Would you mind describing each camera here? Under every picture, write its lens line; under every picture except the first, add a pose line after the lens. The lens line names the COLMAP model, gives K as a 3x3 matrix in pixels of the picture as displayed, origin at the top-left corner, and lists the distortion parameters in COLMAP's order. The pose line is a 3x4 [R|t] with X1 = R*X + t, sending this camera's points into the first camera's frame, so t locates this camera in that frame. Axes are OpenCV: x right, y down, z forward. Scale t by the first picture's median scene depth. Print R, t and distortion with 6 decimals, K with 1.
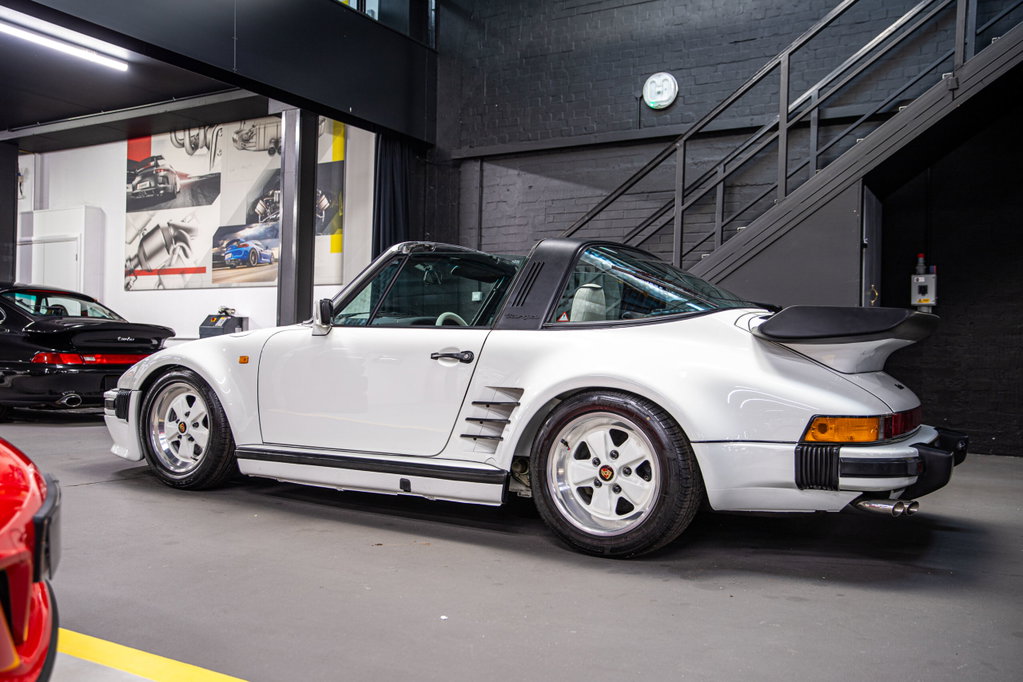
lens RADIAL K [[901.5, 0, 511.5], [0, 901.5, 341.0], [0, 0, 1]] dist [-0.071328, 0.107552]
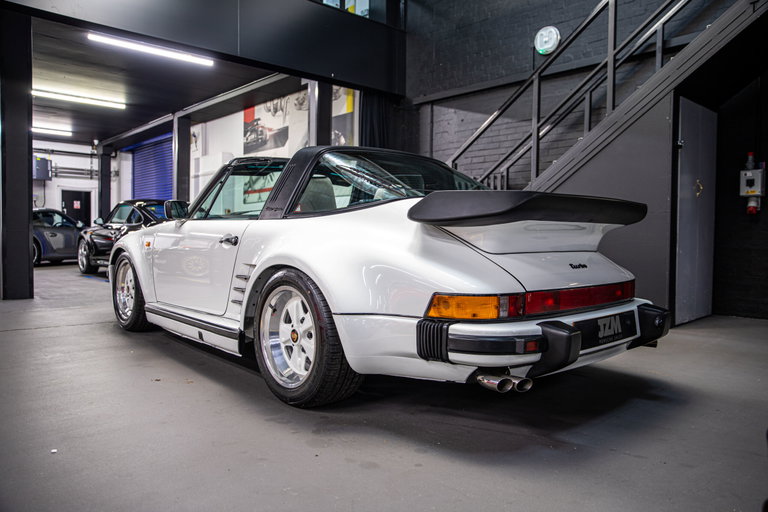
lens RADIAL K [[570.1, 0, 384.0], [0, 570.1, 256.0], [0, 0, 1]] dist [-0.095503, 0.086651]
pose [[0.957198, 0.000246, -0.289432, 0.169290], [0.011757, 0.999141, 0.039733, 0.004054], [0.289194, -0.041435, 0.956373, 0.118525]]
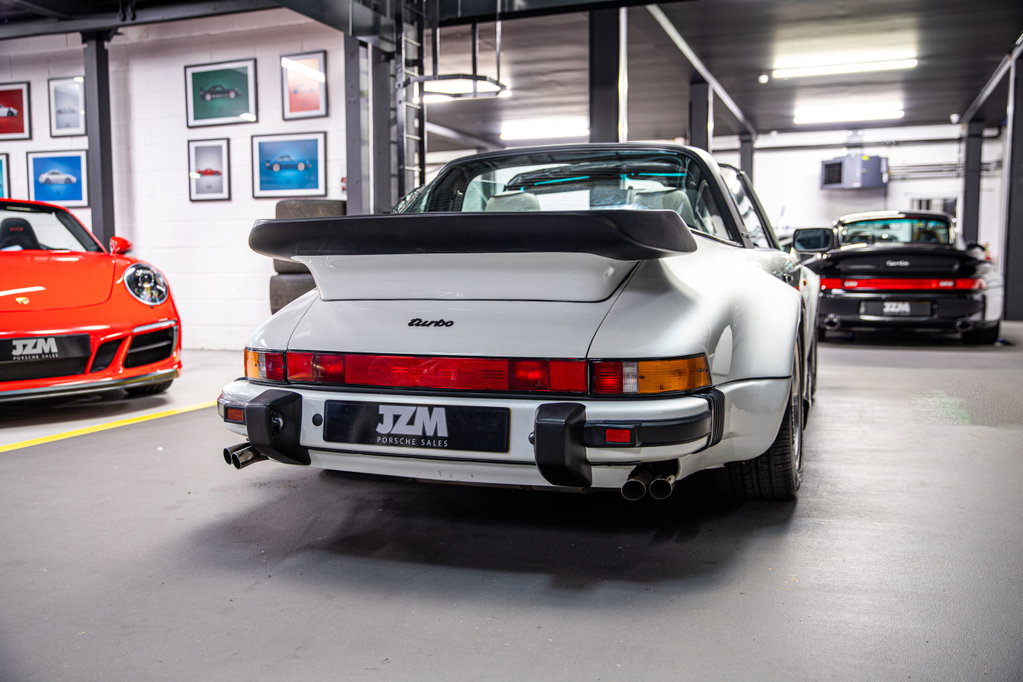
lens RADIAL K [[920.1, 0, 511.5], [0, 920.1, 341.0], [0, 0, 1]] dist [-0.046950, 0.115465]
pose [[0.174161, 0.055512, -0.983151, 0.468047], [0.026586, 0.997781, 0.061048, 0.009997], [0.984358, -0.036770, 0.172298, 0.388839]]
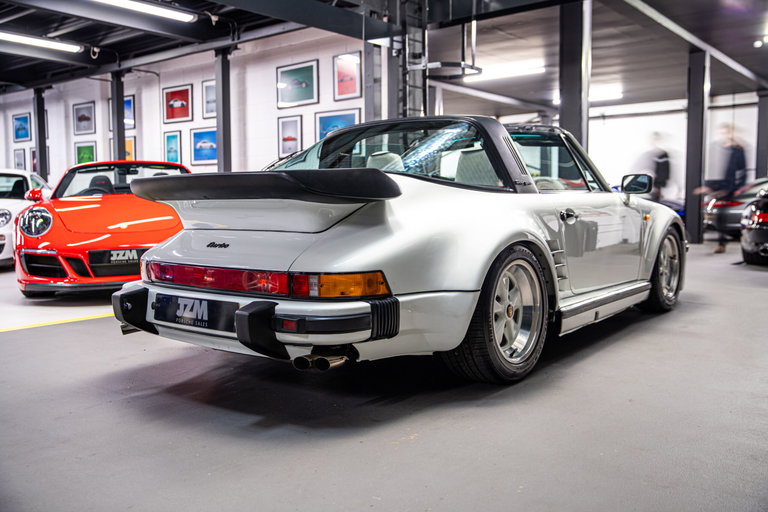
lens RADIAL K [[690.8, 0, 384.0], [0, 690.8, 256.0], [0, 0, 1]] dist [-0.046950, 0.115465]
pose [[-0.140845, 0.054411, -0.988535, 0.492426], [0.020193, 0.998439, 0.052079, 0.010969], [0.989826, -0.012626, -0.141724, 0.537631]]
